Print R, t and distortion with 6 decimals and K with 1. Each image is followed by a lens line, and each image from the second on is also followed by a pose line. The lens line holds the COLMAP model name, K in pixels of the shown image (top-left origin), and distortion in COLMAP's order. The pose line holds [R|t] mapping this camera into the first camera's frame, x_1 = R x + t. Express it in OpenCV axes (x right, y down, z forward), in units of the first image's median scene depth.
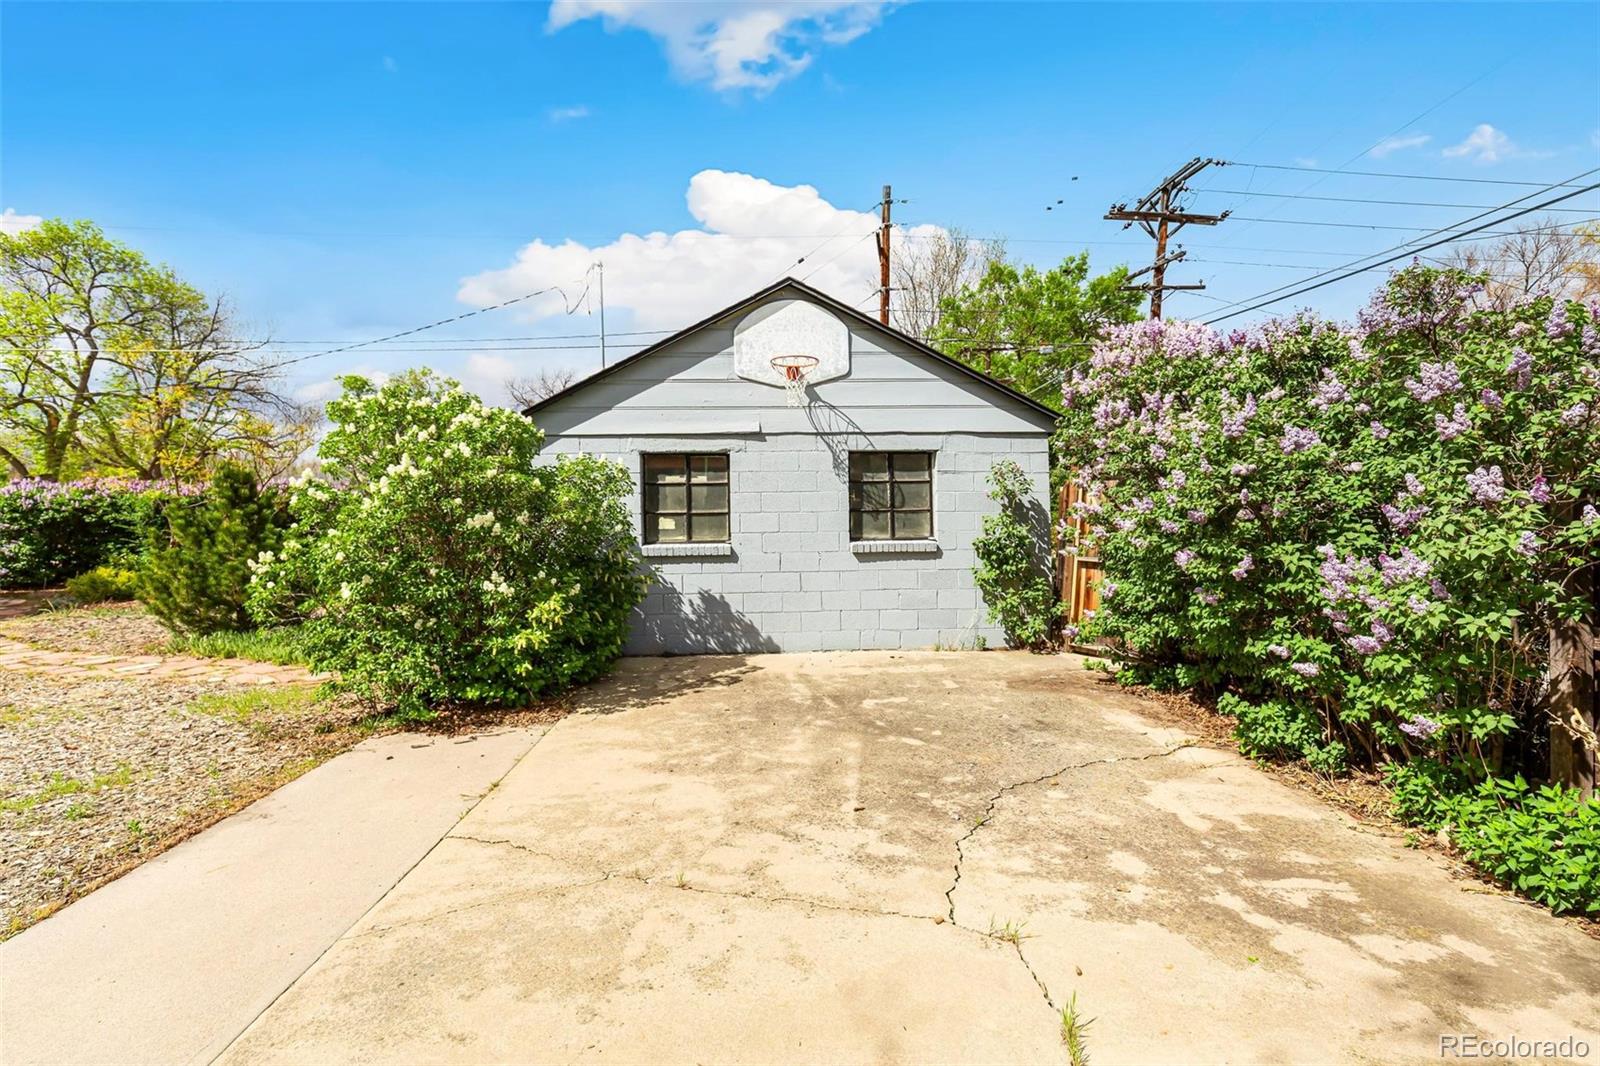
lens RADIAL K [[735.0, 0, 797.5], [0, 735.0, 534.1], [0, 0, 1]] dist [0.002089, -0.000016]
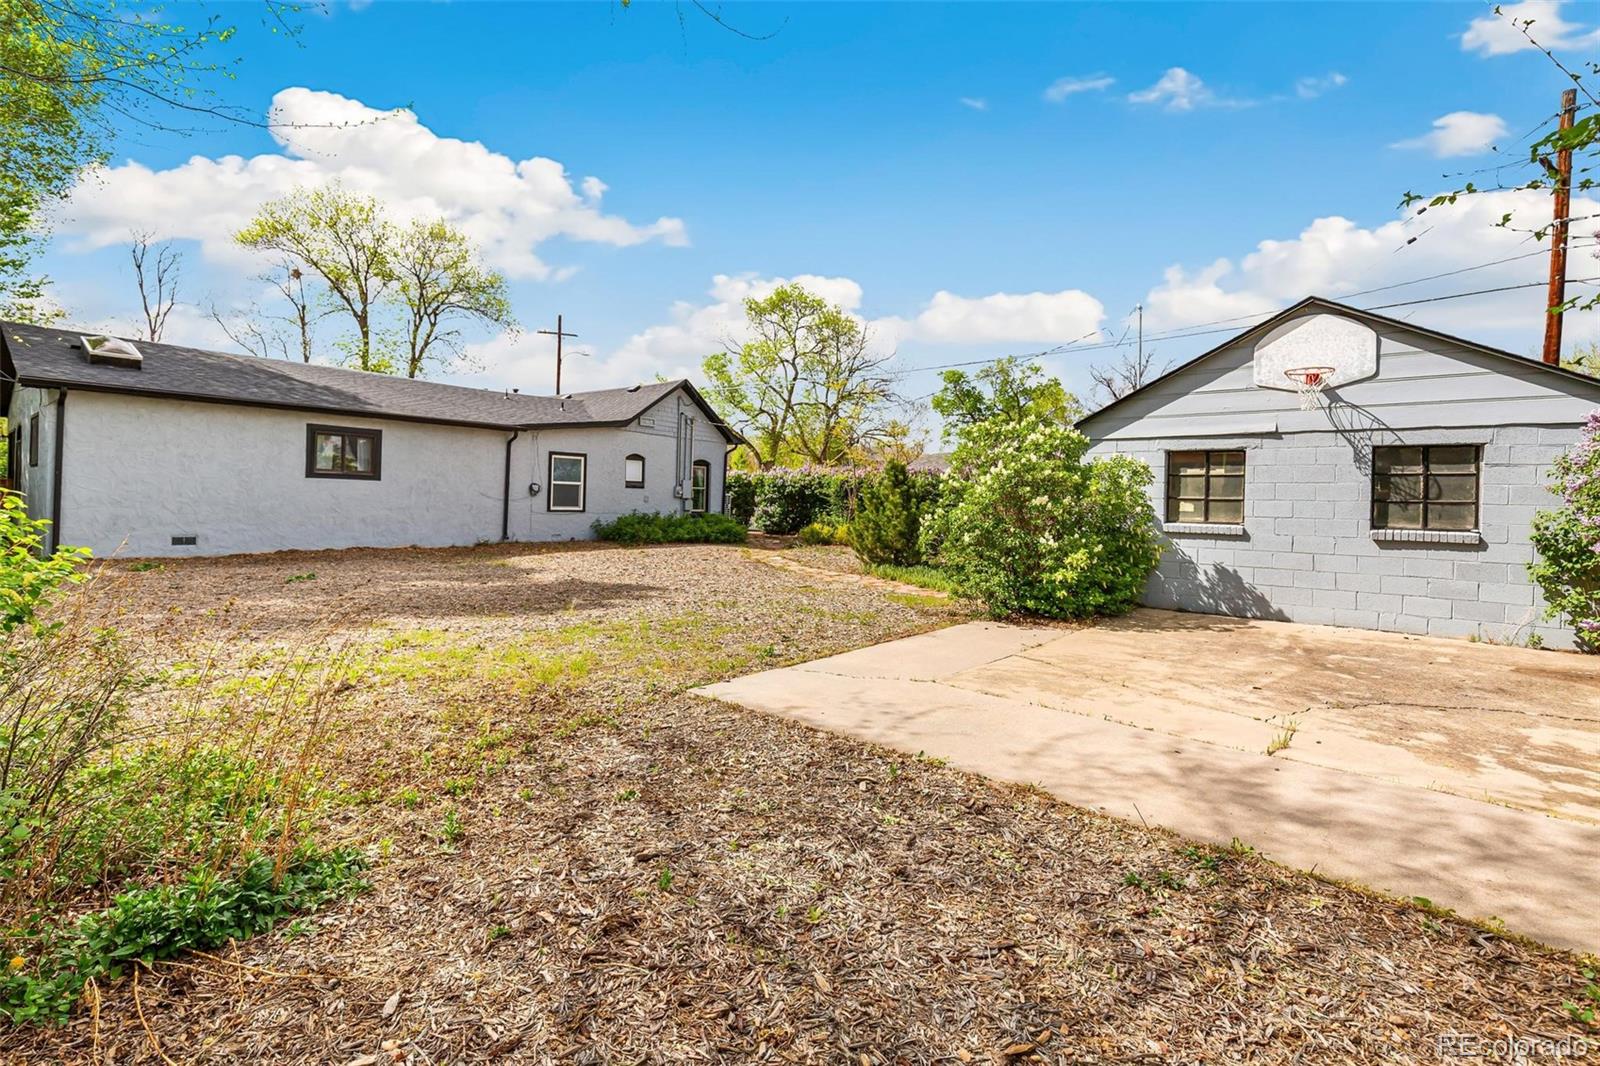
lens RADIAL K [[767.9, 0, 795.5], [0, 767.9, 513.0], [0, 0, 1]] dist [0.001859, 0.000448]
pose [[0.742407, 0.039378, -0.668790, 0.200838], [-0.041160, 0.999066, 0.013134, 0.006007], [0.668683, 0.017776, 0.743335, -0.413187]]
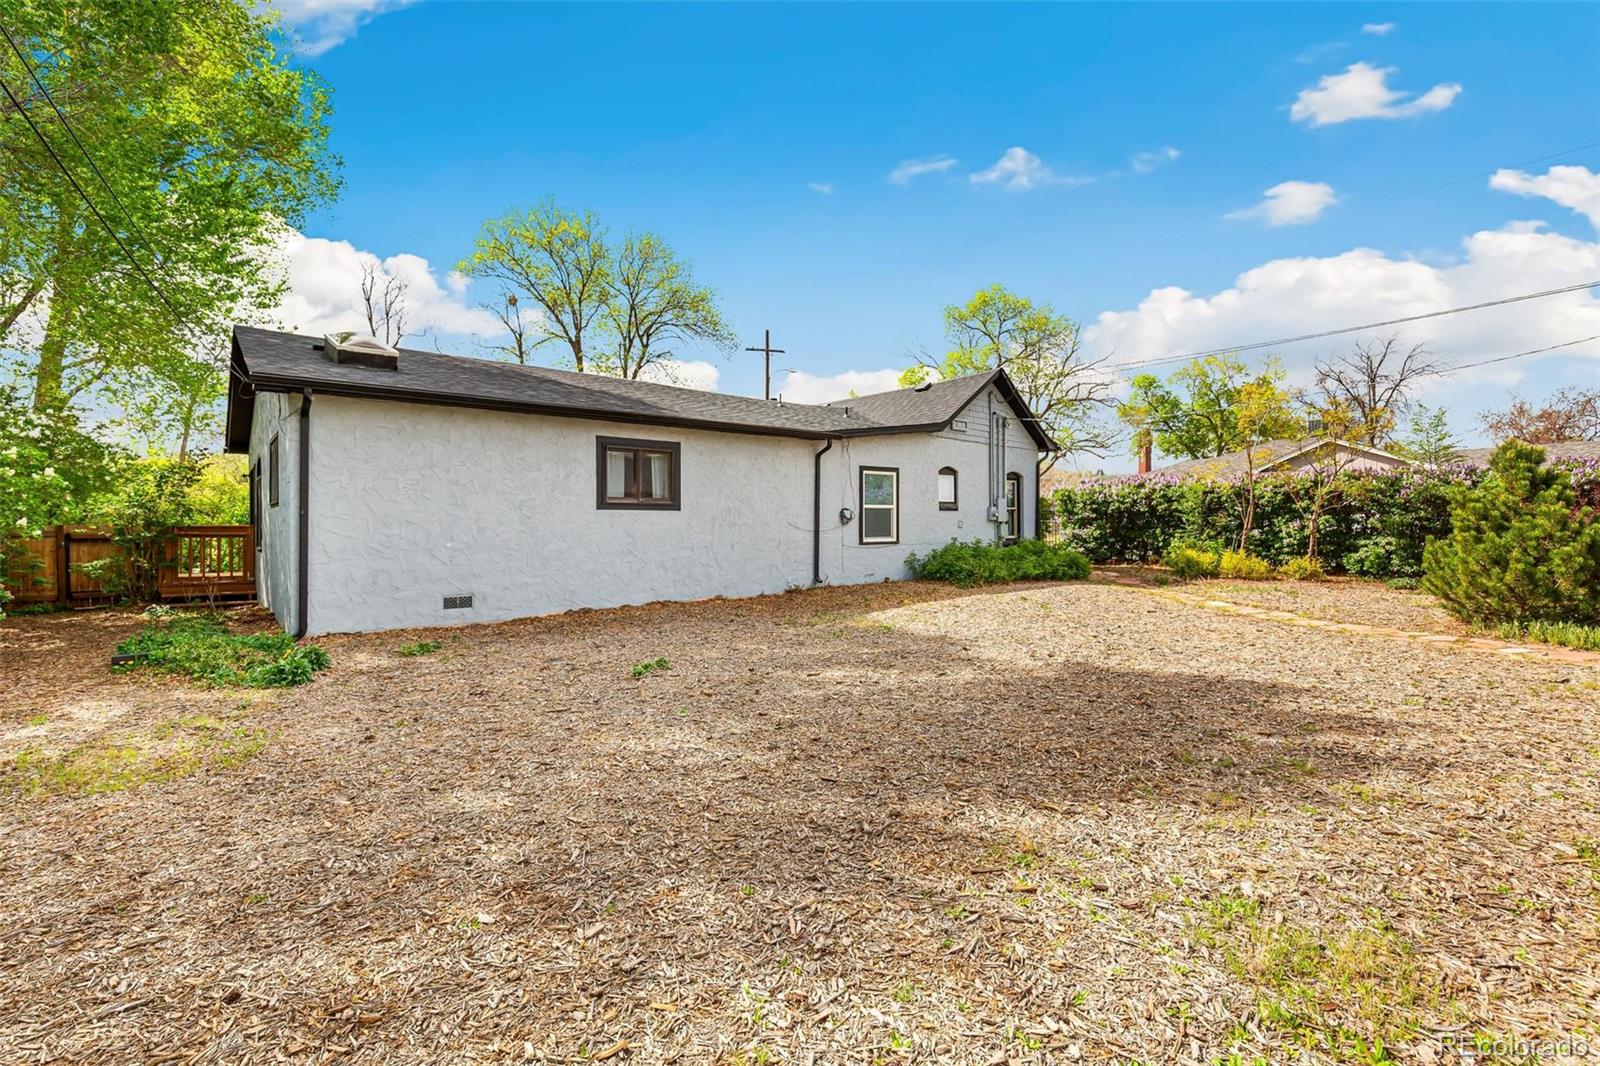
lens RADIAL K [[735.0, 0, 797.5], [0, 735.0, 534.1], [0, 0, 1]] dist [0.002089, -0.000016]
pose [[0.620543, 0.014191, -0.784044, -0.653031], [-0.007127, 0.999897, 0.012457, 0.018139], [0.784140, -0.002143, 0.620580, -0.356443]]
